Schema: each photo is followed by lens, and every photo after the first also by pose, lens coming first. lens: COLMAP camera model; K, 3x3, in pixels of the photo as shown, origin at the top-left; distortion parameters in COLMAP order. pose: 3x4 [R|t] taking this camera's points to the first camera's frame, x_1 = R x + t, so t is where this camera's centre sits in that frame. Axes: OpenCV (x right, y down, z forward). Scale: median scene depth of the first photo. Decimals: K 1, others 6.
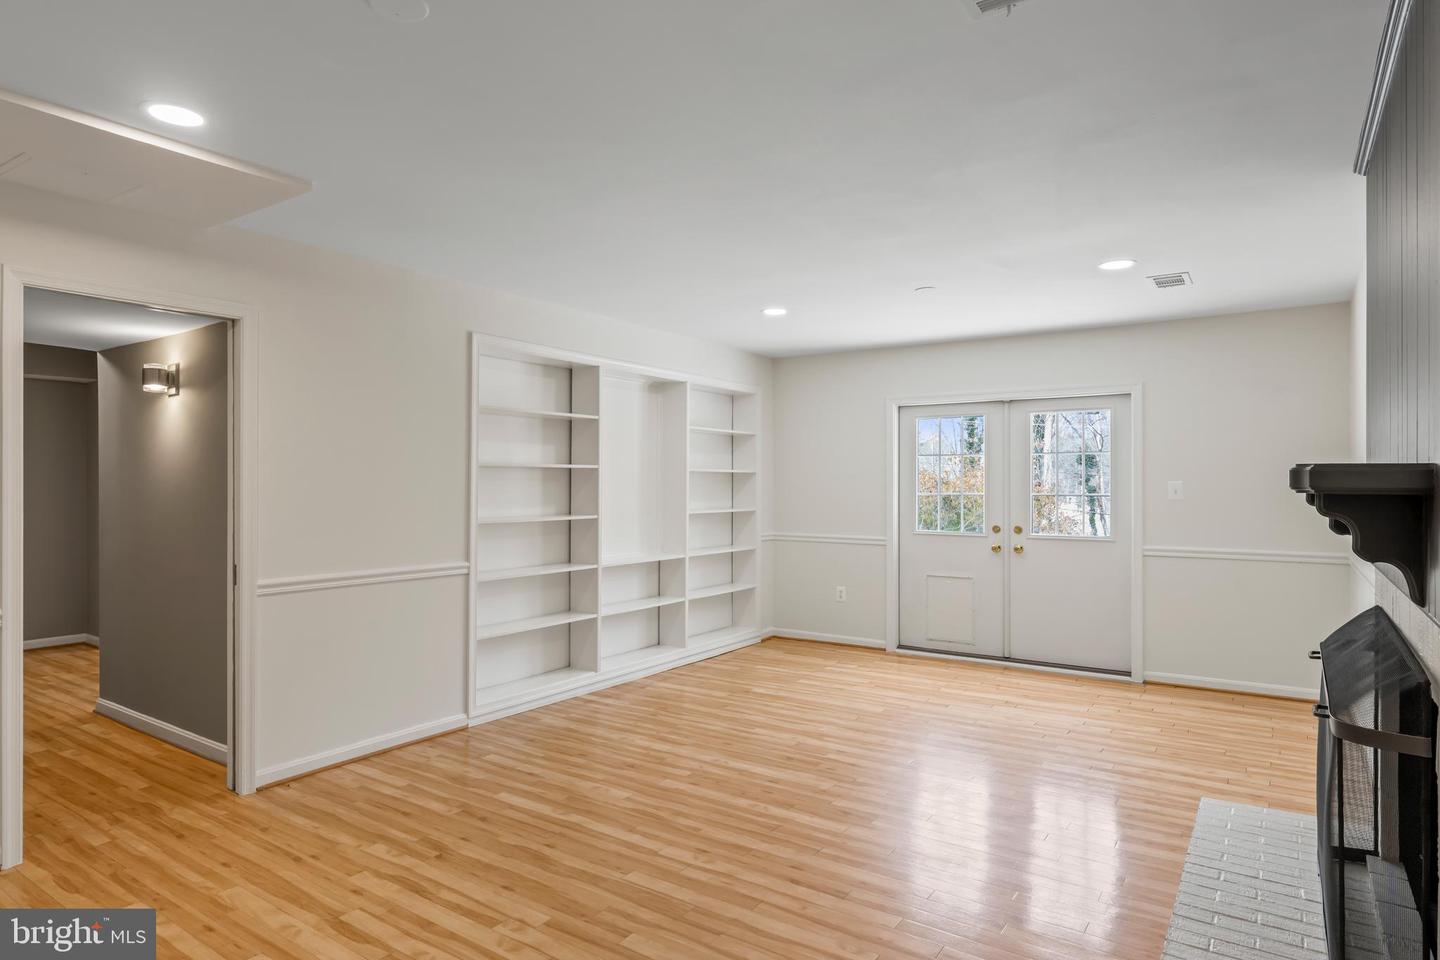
lens RADIAL K [[823.2, 0, 715.7], [0, 823.2, 480.5], [0, 0, 1]] dist [-0.001807, -0.001091]
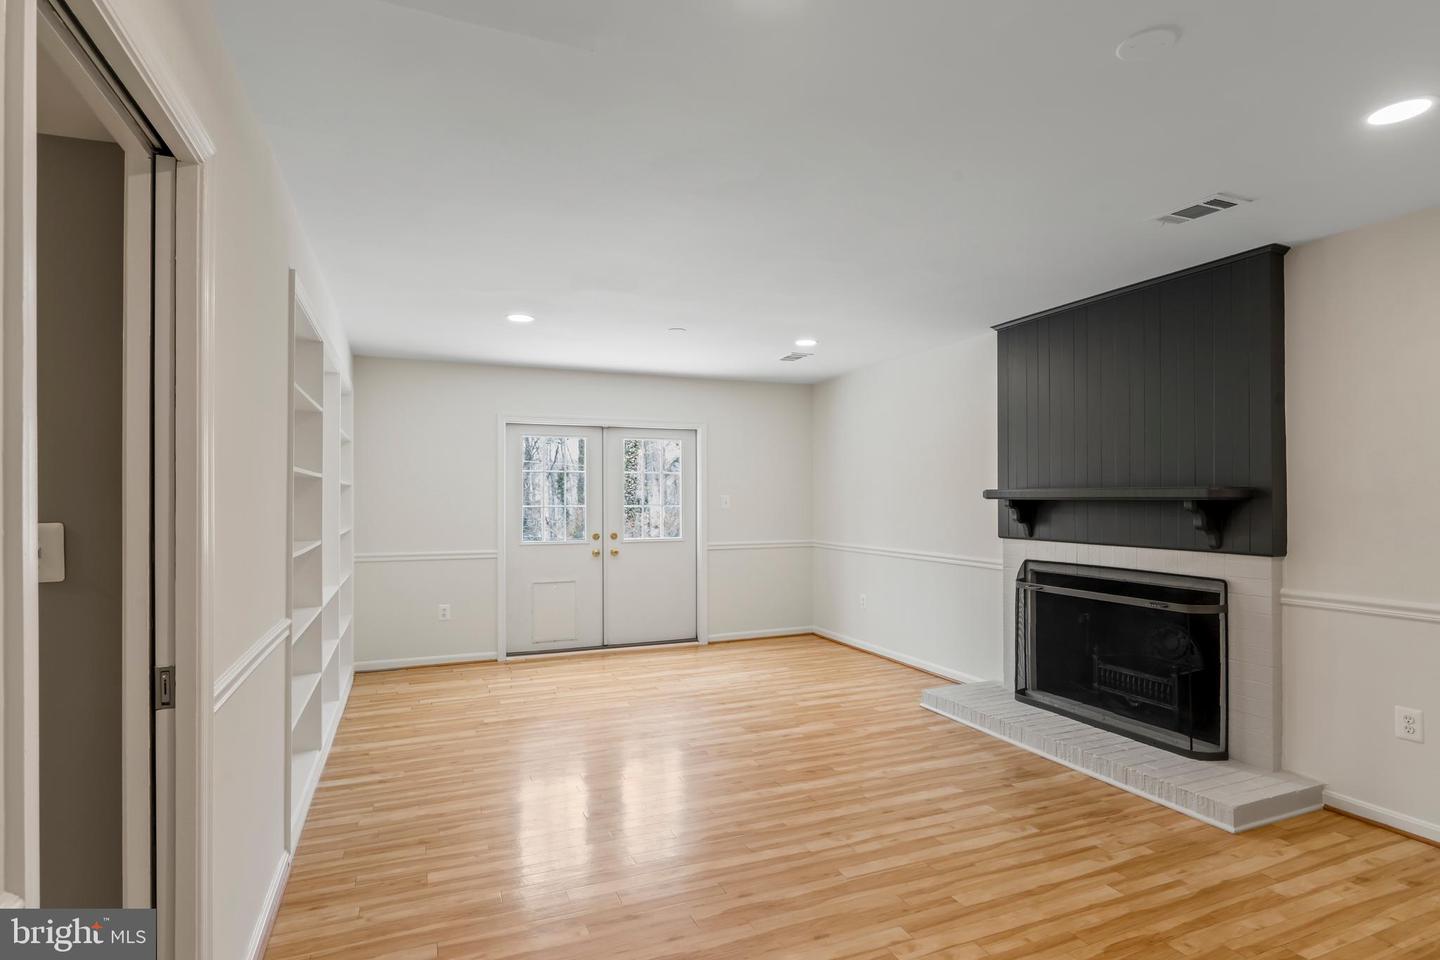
lens RADIAL K [[743.9, 0, 715.7], [0, 743.9, 491.2], [0, 0, 1]] dist [-0.010892, 0.000290]
pose [[0.543826, 0.003817, 0.839189, -0.628337], [0.001017, 0.999986, -0.005207, 0.000621], [-0.839197, 0.003685, 0.543815, 0.399793]]
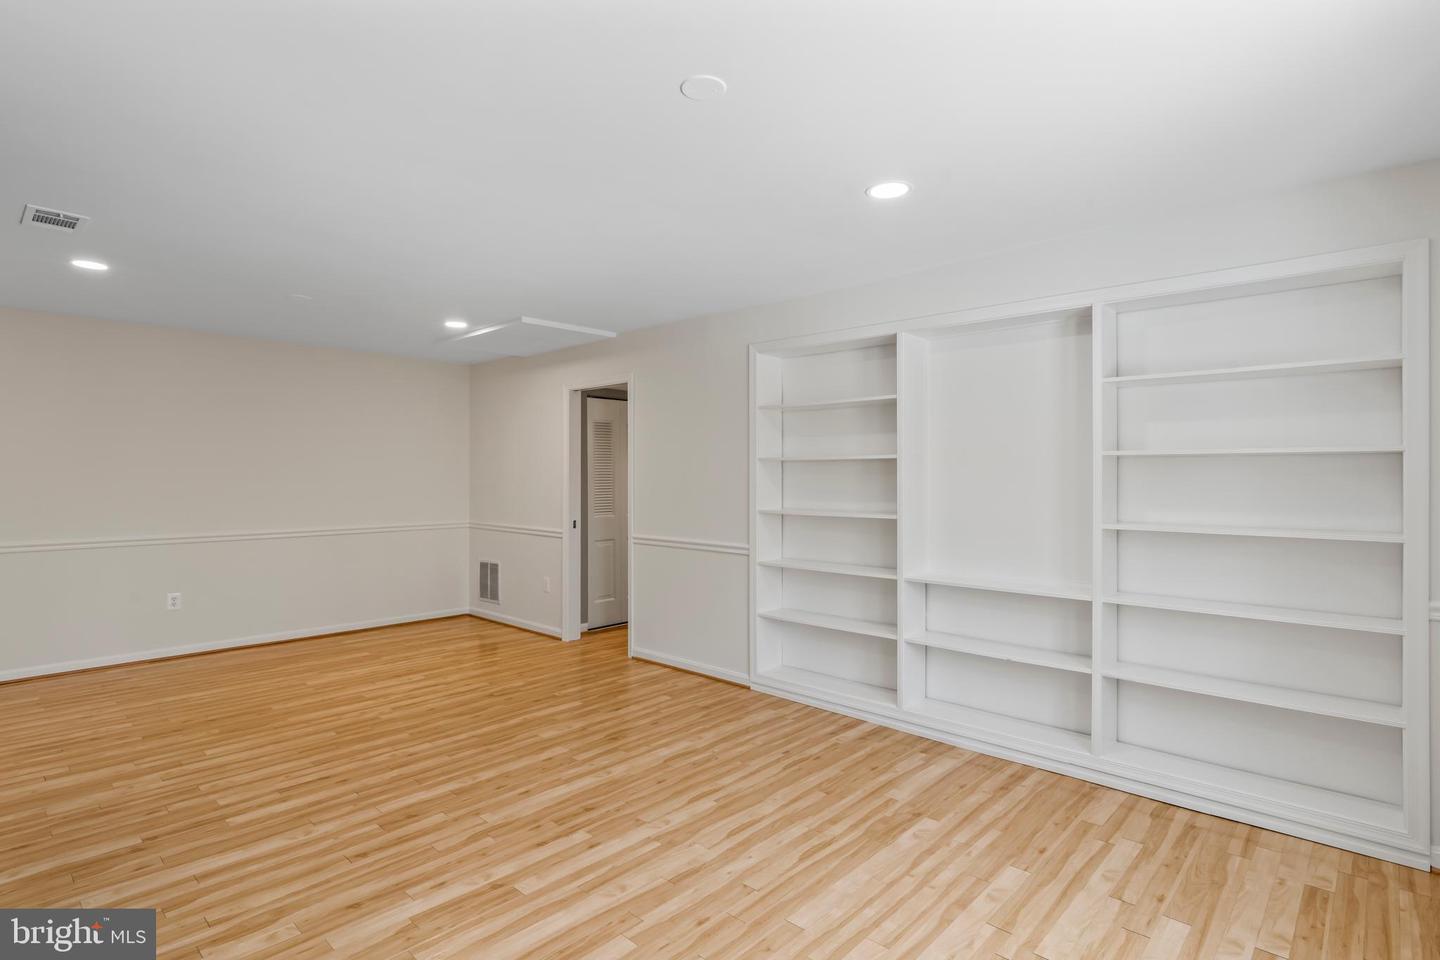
lens RADIAL K [[720.3, 0, 707.4], [0, 720.3, 476.6], [0, 0, 1]] dist [-0.003331, 0.001681]
pose [[-0.154804, 0.000827, -0.987945, 0.717949], [0.005317, 0.999986, 0.000004, 0.003827], [0.987931, -0.005252, -0.154806, 1.124694]]
